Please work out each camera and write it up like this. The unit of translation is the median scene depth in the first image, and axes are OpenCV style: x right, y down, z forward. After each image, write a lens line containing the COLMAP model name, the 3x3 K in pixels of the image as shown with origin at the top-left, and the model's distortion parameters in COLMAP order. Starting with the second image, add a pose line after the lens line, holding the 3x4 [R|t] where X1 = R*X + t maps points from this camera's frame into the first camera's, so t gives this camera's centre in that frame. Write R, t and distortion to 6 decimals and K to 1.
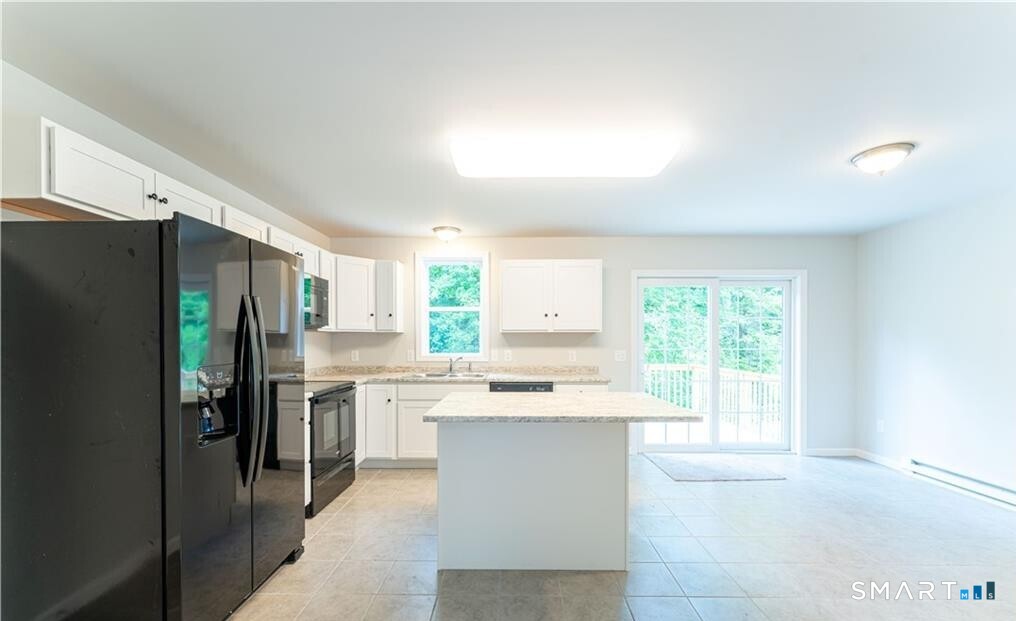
lens RADIAL K [[413.1, 0, 514.1], [0, 413.1, 336.1], [0, 0, 1]] dist [-0.001582, -0.000044]
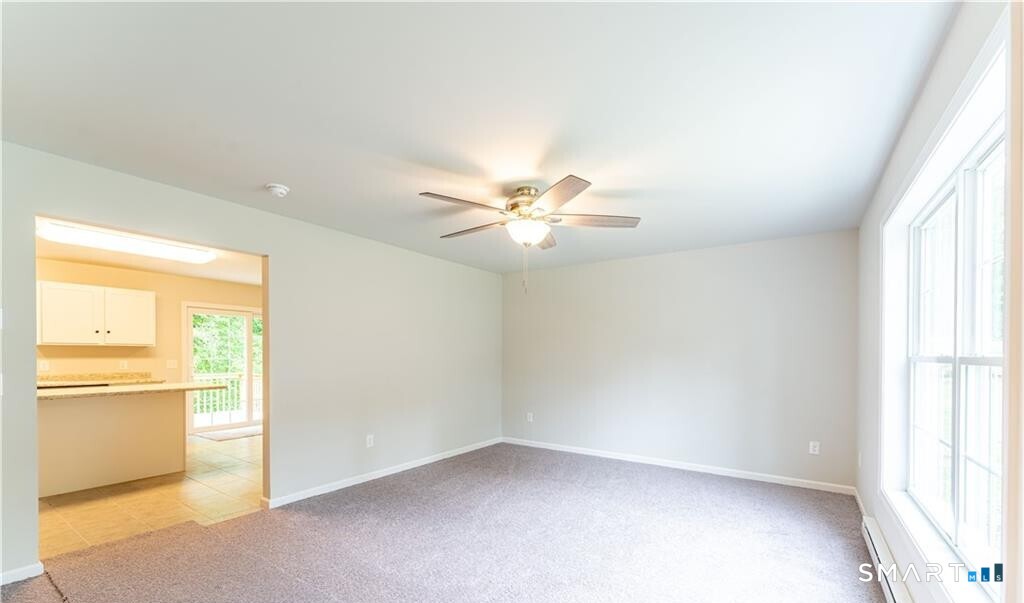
lens RADIAL K [[409.5, 0, 496.5], [0, 409.5, 358.3], [0, 0, 1]] dist [0.013698, -0.000416]
pose [[0.587176, -0.008579, 0.809414, -0.212408], [-0.008559, 0.999822, 0.016806, -0.001797], [-0.809414, -0.016795, 0.586998, -0.648306]]
